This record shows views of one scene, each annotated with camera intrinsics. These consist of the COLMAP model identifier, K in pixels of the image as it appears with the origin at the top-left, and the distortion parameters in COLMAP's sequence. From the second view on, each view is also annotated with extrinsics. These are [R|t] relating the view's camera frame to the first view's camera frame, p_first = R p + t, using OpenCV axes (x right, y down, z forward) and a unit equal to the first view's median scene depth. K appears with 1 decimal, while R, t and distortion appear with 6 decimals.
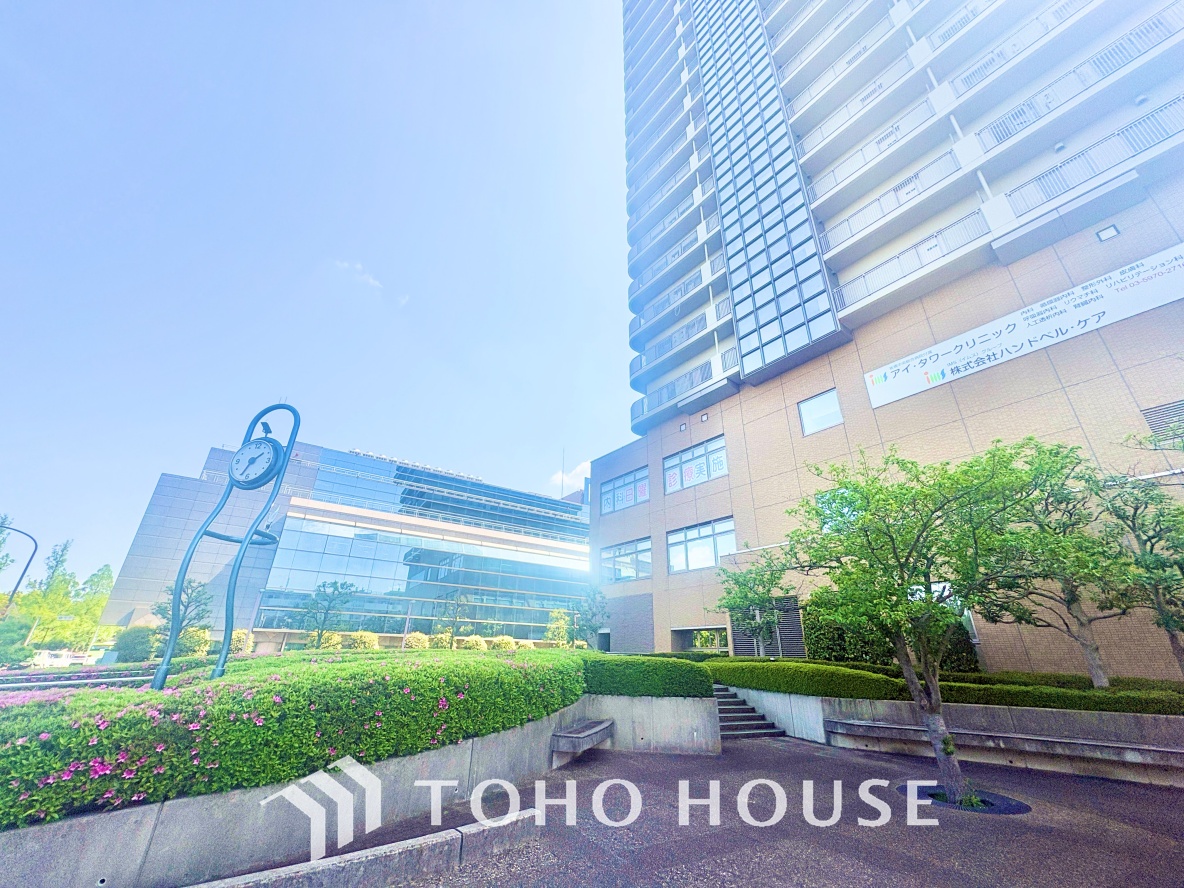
lens RADIAL K [[471.4, 0, 593.0], [0, 471.4, 444.1], [0, 0, 1]] dist [-0.000376, 0.000329]
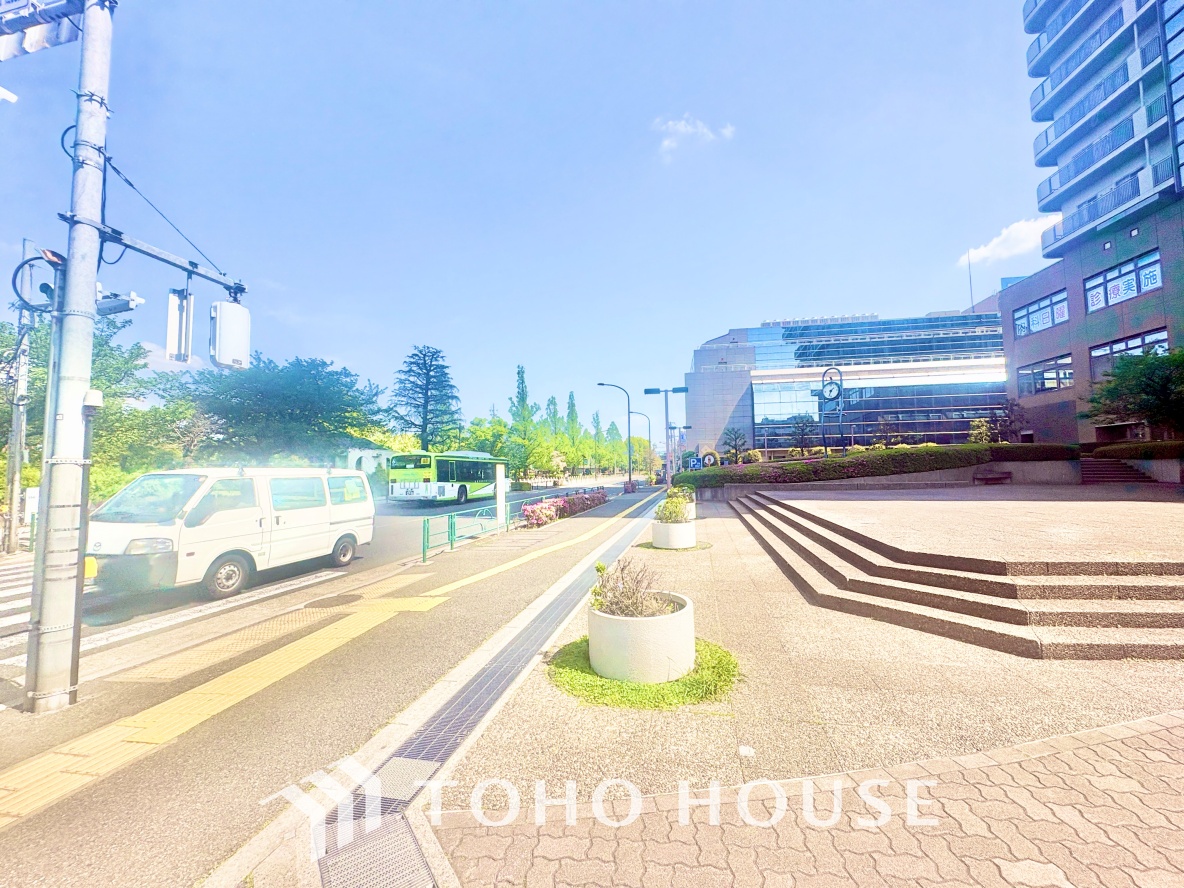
lens RADIAL K [[471.4, 0, 592.5], [0, 471.4, 443.9], [0, 0, 1]] dist [-0.000376, 0.000329]
pose [[0.715347, -0.073797, -0.694862, 0.076406], [0.317254, 0.920310, 0.228866, -0.263081], [0.622599, -0.384166, 0.681753, -0.672949]]
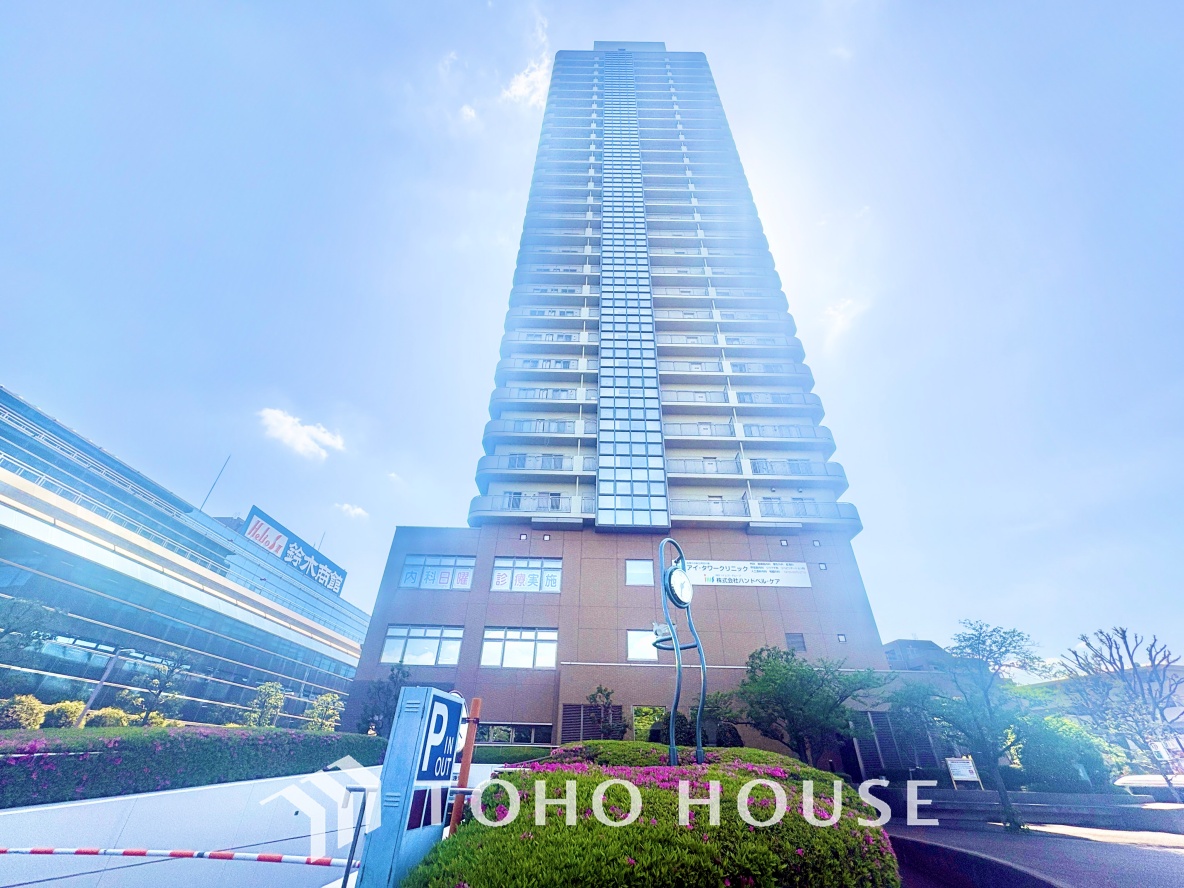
lens RADIAL K [[471.4, 0, 594.8], [0, 471.4, 444.0], [0, 0, 1]] dist [-0.000376, 0.000329]
pose [[0.613517, 0.448363, 0.650052, -0.633353], [-0.339766, 0.892968, -0.295240, 0.048692], [-0.712850, -0.039731, 0.700190, 0.076435]]
